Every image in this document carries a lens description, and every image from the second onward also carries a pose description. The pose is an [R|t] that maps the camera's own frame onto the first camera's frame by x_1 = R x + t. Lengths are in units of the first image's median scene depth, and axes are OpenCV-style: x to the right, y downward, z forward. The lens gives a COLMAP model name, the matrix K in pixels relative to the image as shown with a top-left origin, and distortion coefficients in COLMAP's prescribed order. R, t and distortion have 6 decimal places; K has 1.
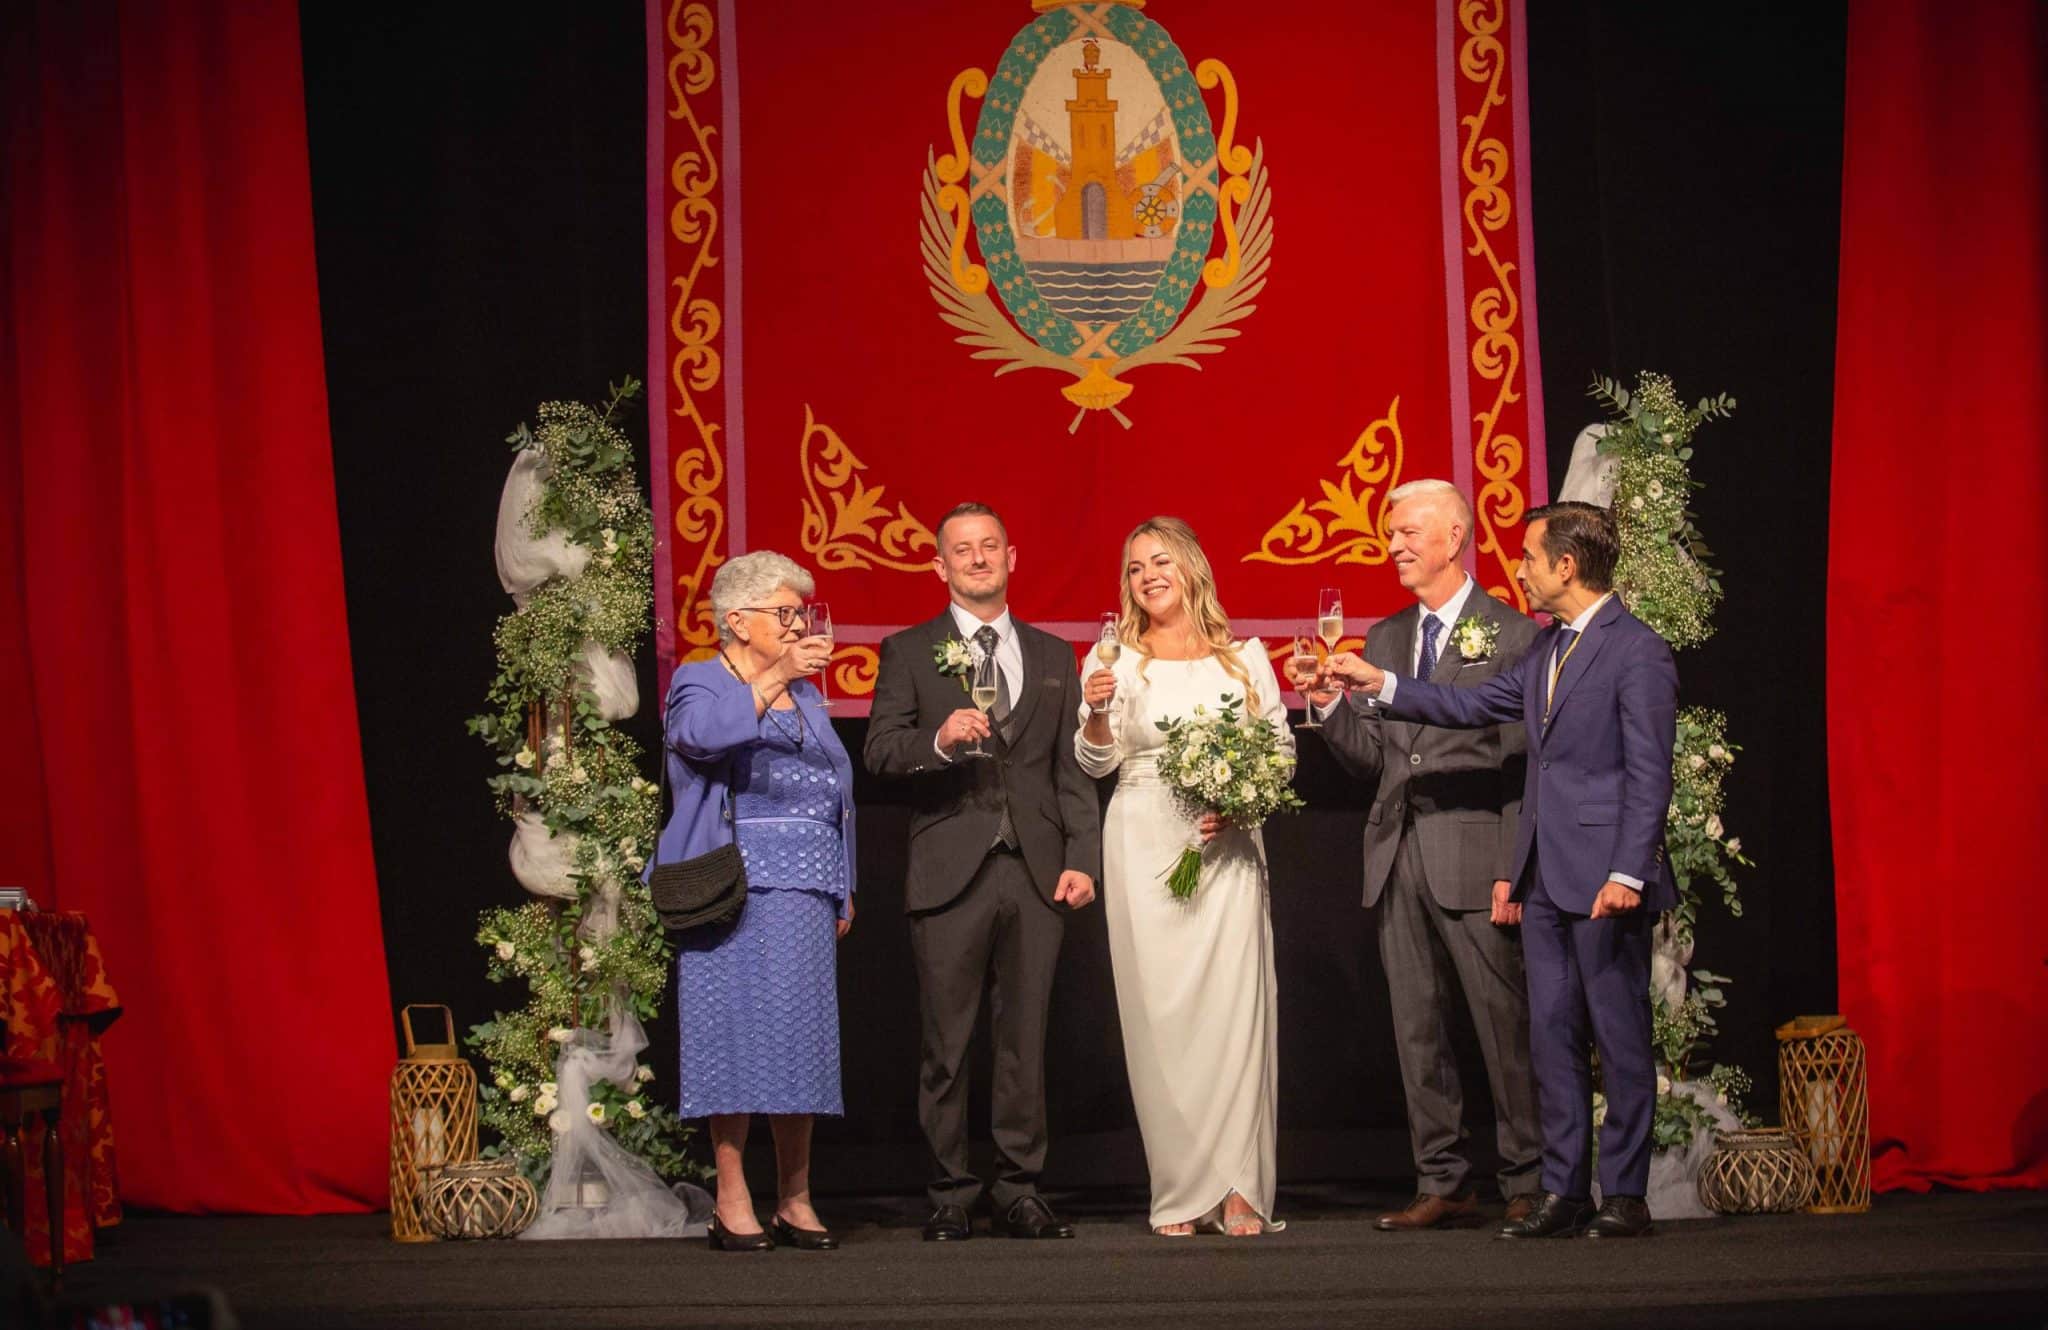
lens RADIAL K [[4593.1, 0, 1048.4], [0, 4593.1, 531.5], [0, 0, 1]] dist [-0.140594, -0.273463]
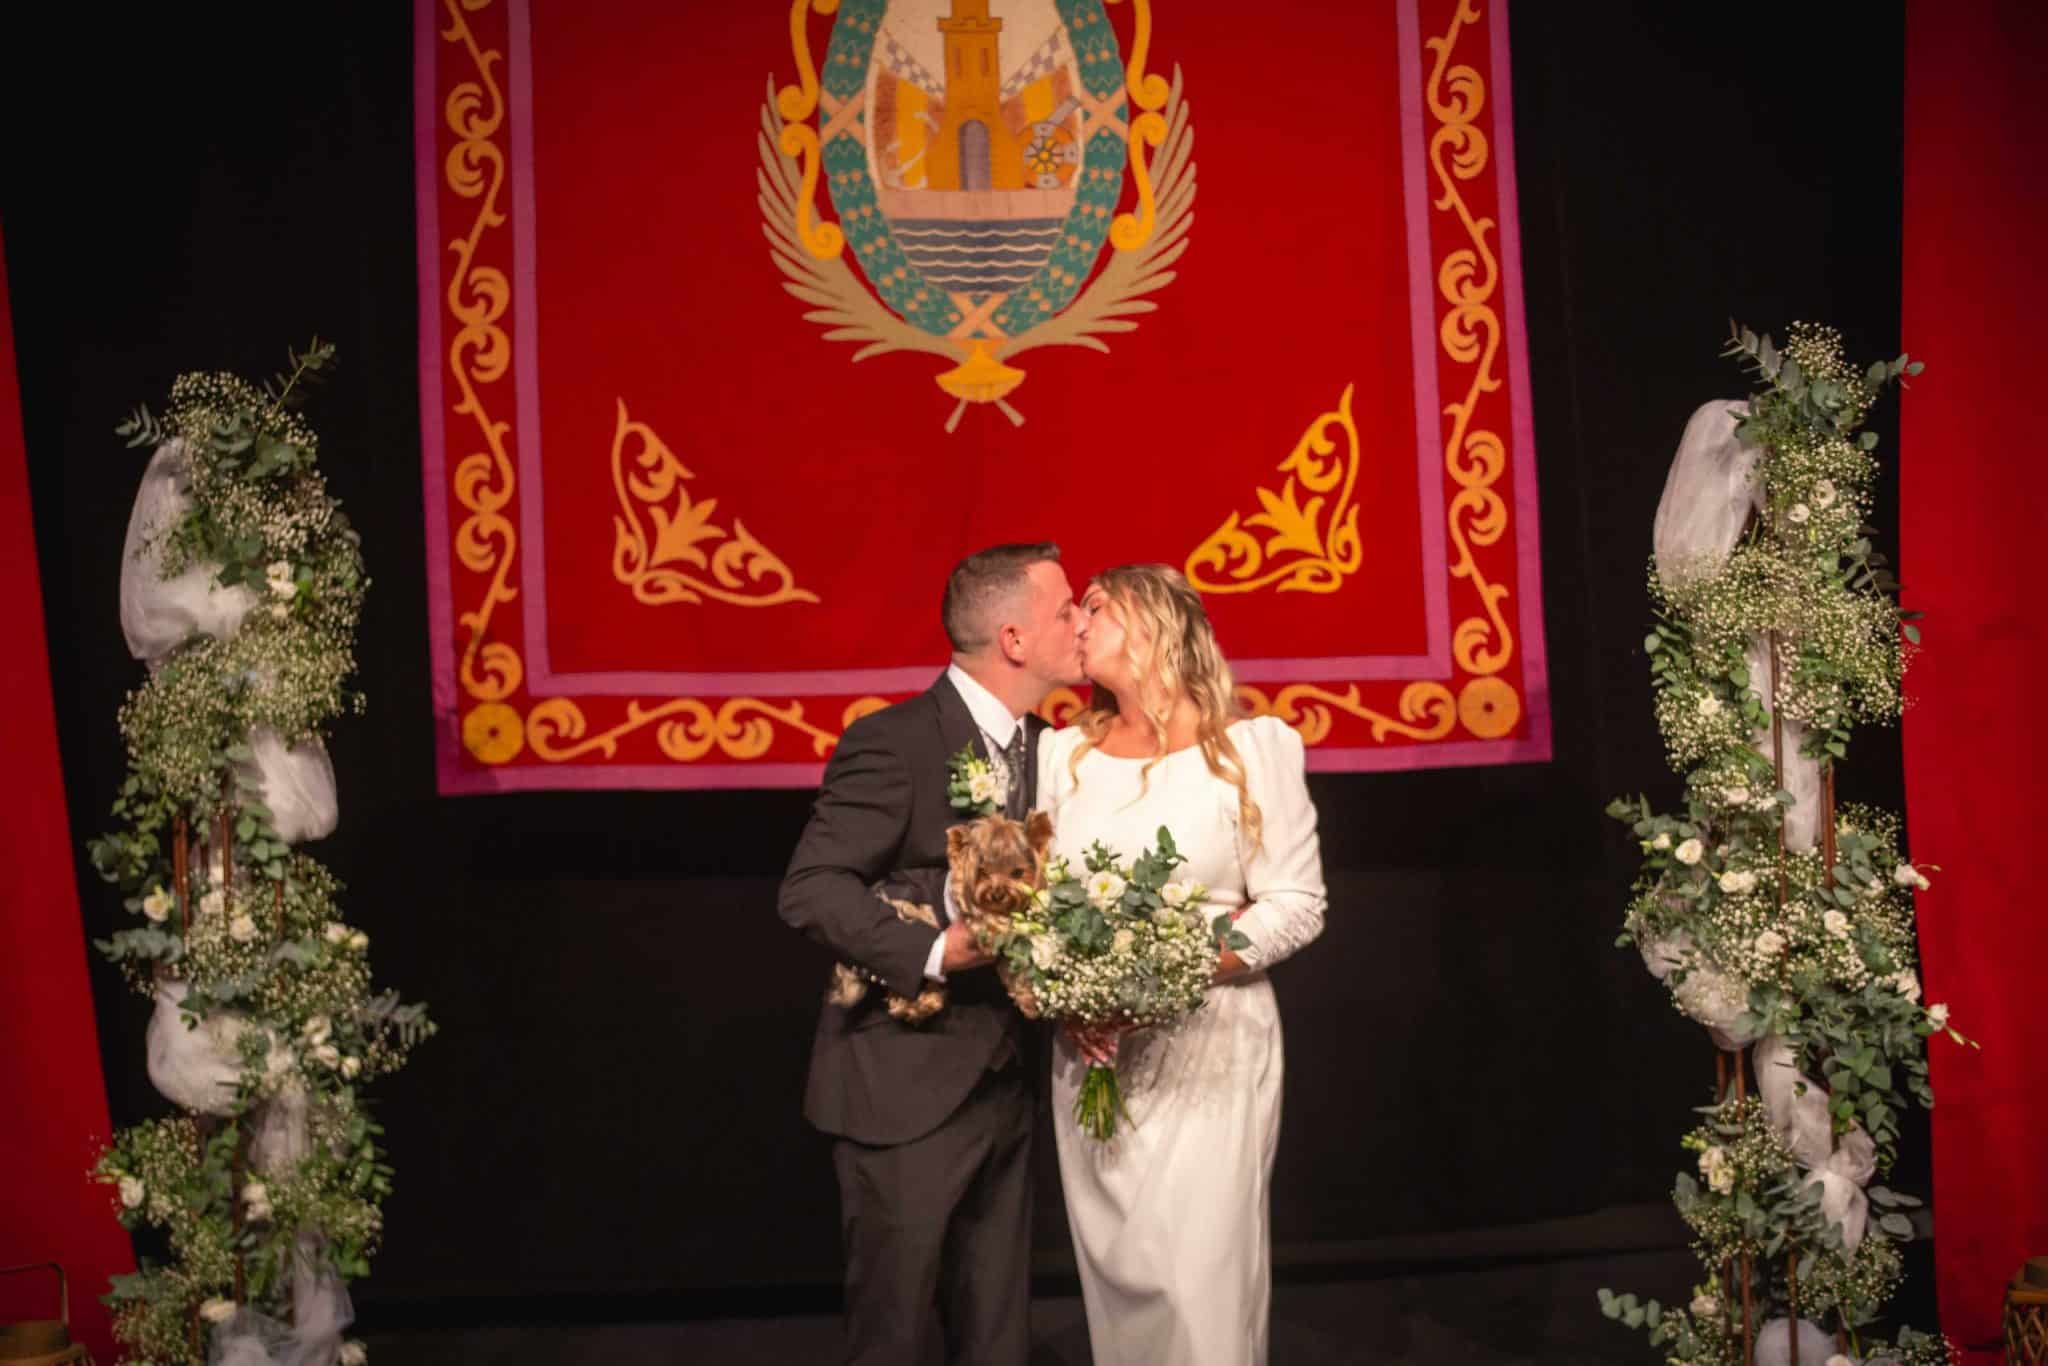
lens RADIAL K [[2313.7, 0, 963.5], [0, 2313.7, 682.6], [0, 0, 1]] dist [-0.082520, 0.255720]
pose [[0.999426, -0.009324, 0.032554, -0.006030], [0.007210, 0.997895, 0.064451, -0.003610], [-0.033087, -0.064180, 0.997390, 0.595060]]
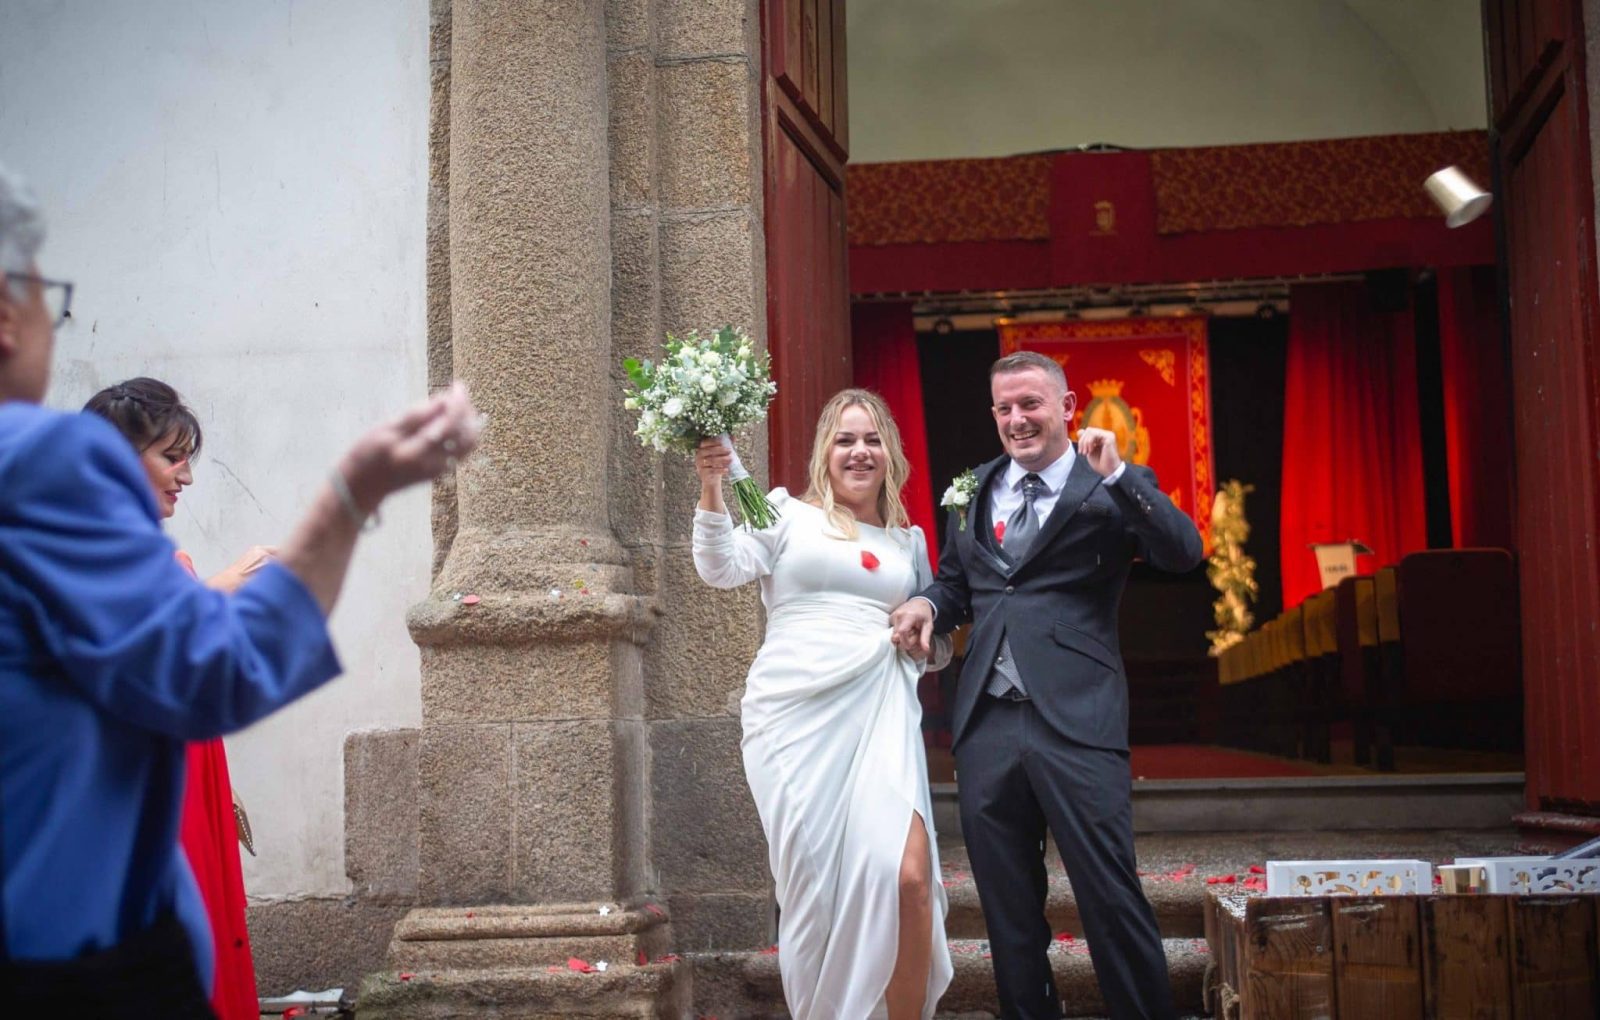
lens RADIAL K [[2401.5, 0, 849.8], [0, 2401.5, 447.9], [0, 0, 1]] dist [0.005963, 0.033478]
pose [[0.995857, -0.013174, -0.089975, -0.028619], [0.009879, 0.999268, -0.036969, 0.015013], [0.090396, 0.035927, 0.995258, -1.260264]]
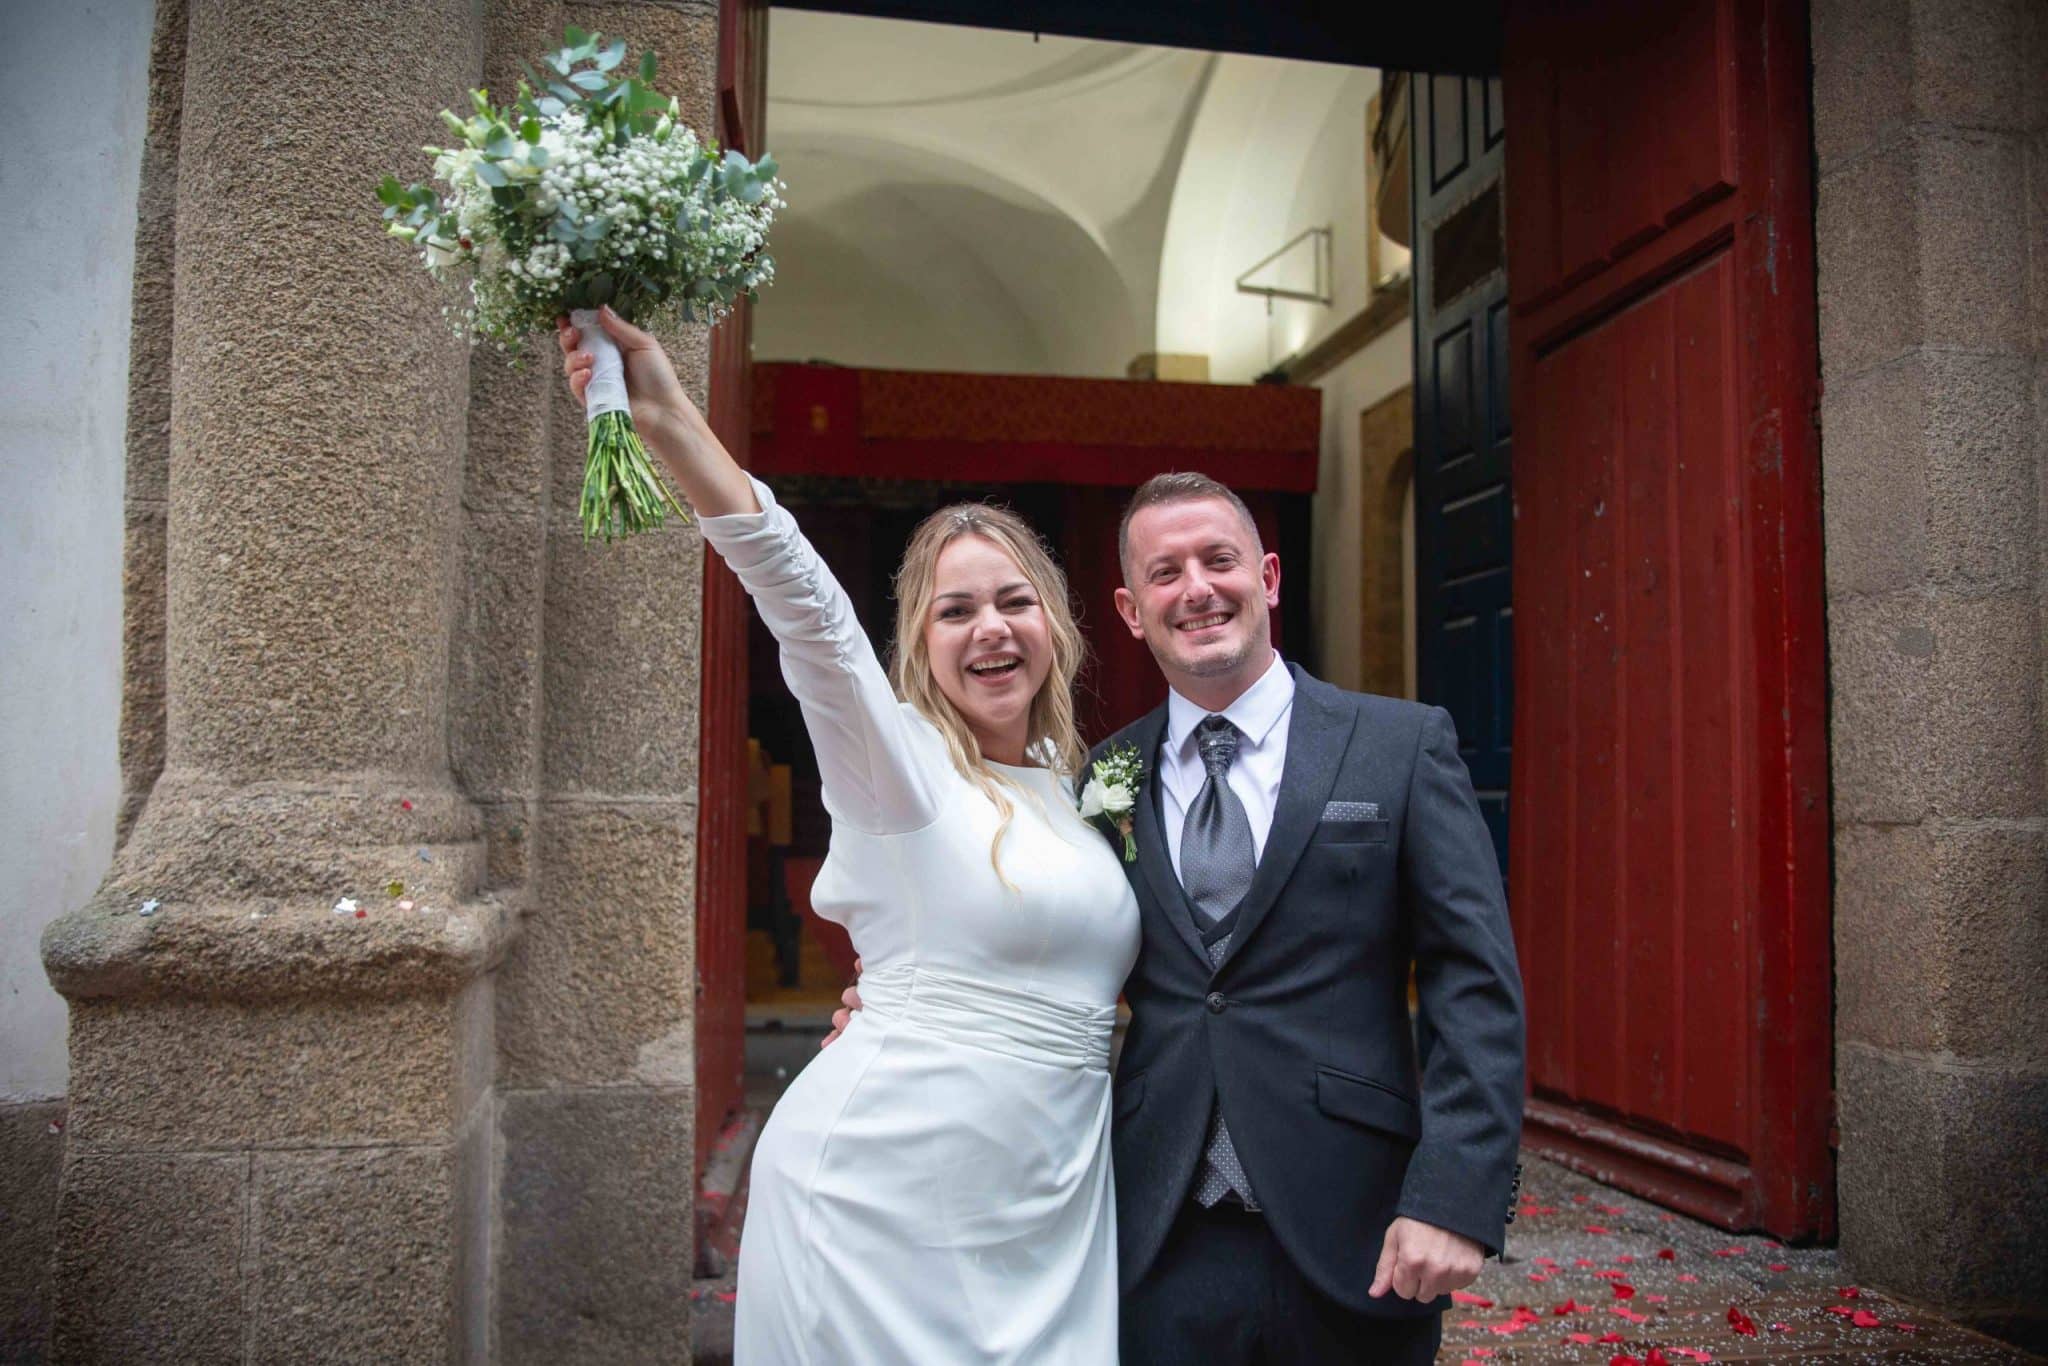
lens RADIAL K [[1667.2, 0, 1003.8], [0, 1667.2, 694.4], [0, 0, 1]] dist [-0.095258, 0.096045]
pose [[0.982501, 0.044499, 0.180863, -0.093082], [-0.047662, 0.998777, 0.013182, -0.001650], [-0.180055, -0.021571, 0.983420, -0.979017]]
